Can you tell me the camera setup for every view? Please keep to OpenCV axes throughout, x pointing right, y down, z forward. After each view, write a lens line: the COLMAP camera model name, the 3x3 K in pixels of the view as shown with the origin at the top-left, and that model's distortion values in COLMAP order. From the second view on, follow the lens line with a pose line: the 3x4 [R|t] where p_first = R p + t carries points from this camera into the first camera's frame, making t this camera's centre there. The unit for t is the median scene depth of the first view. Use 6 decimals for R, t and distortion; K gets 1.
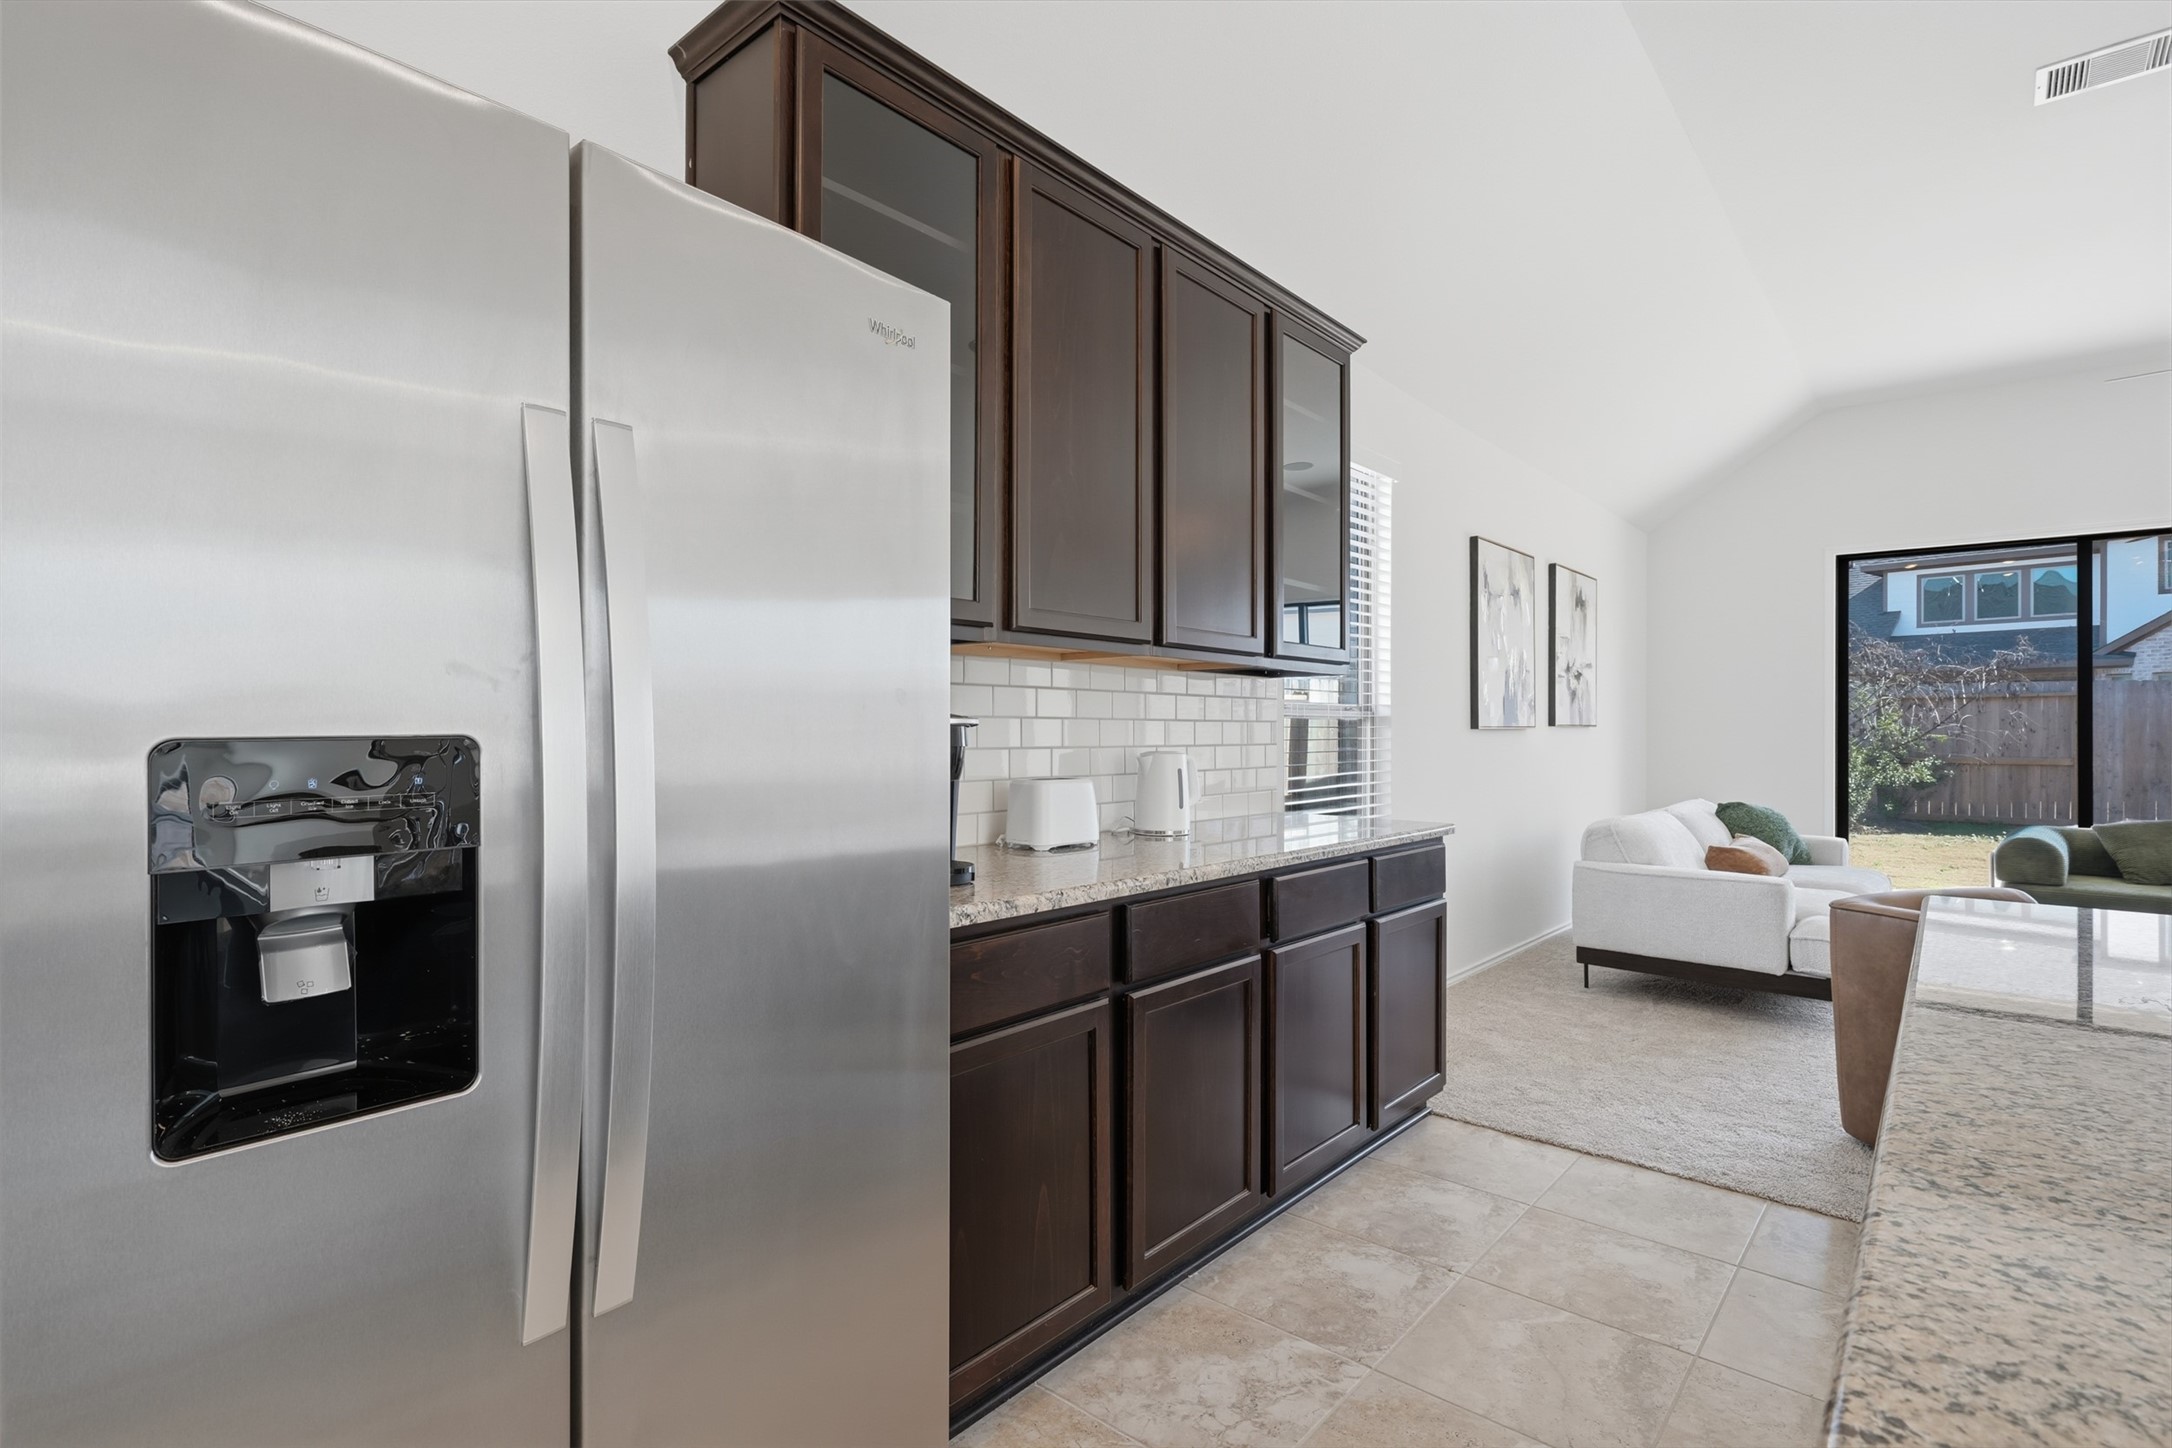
lens RADIAL K [[1032.2, 0, 1074.3], [0, 1032.2, 718.4], [0, 0, 1]] dist [0.003901, 0.000712]
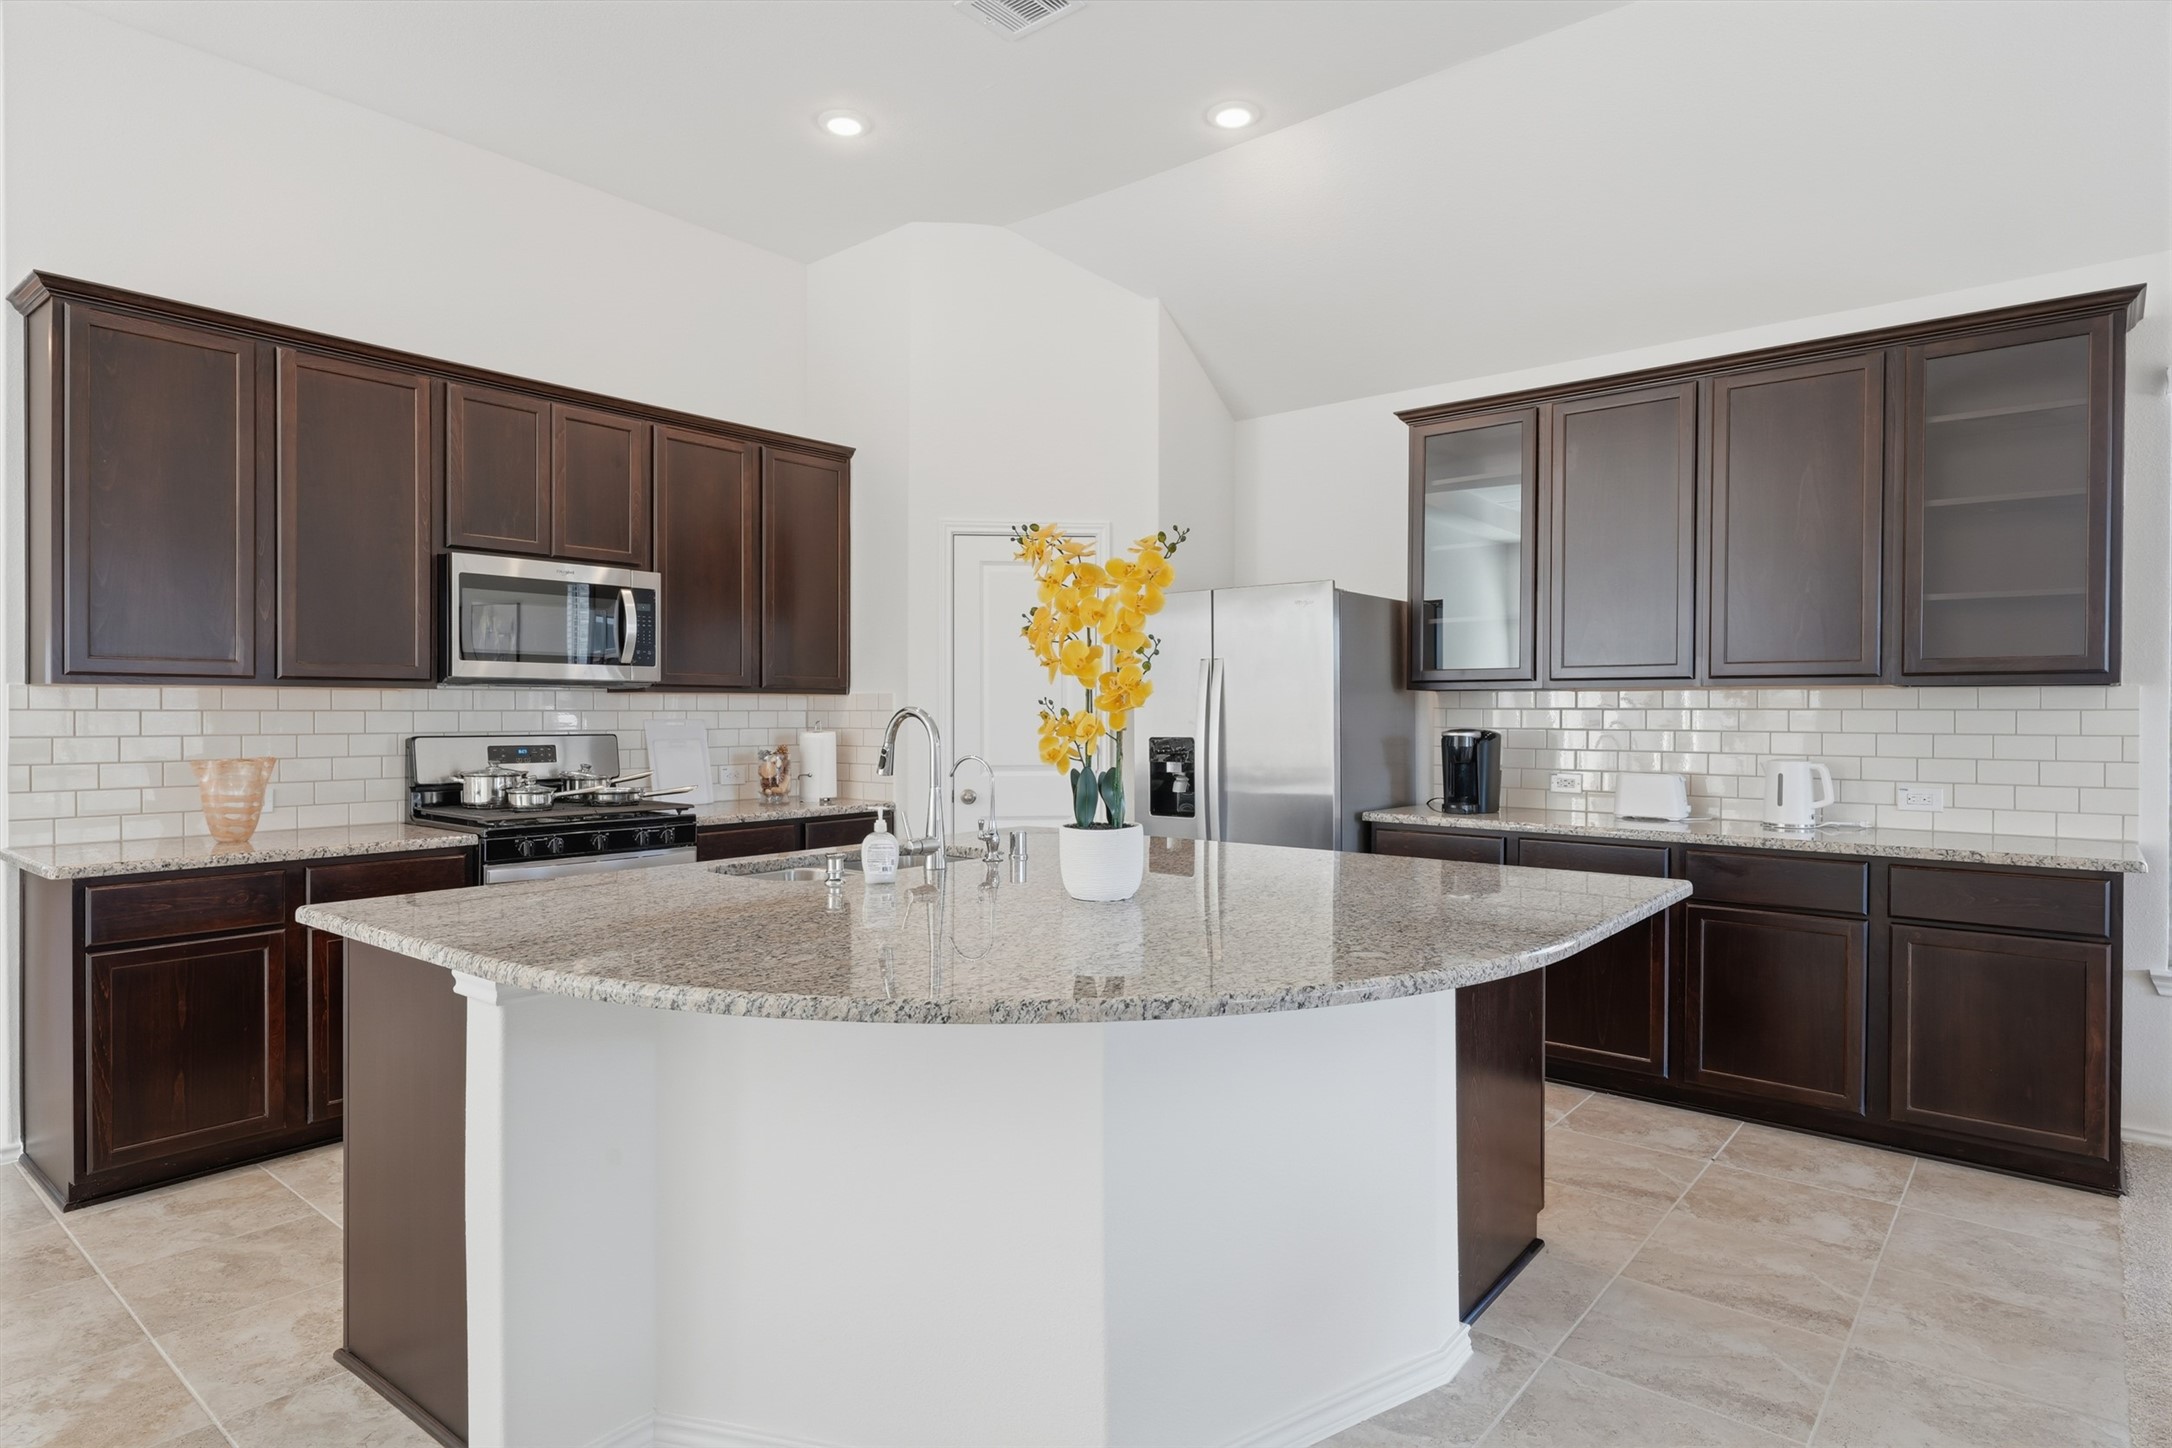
lens RADIAL K [[1213.2, 0, 1061.0], [0, 1213.2, 691.6], [0, 0, 1]] dist [-0.001046, 0.004240]
pose [[0.024218, -0.019842, -0.999510, 1.477224], [0.006883, 0.999783, -0.019681, -0.025562], [0.999683, -0.006403, 0.024349, 0.114202]]
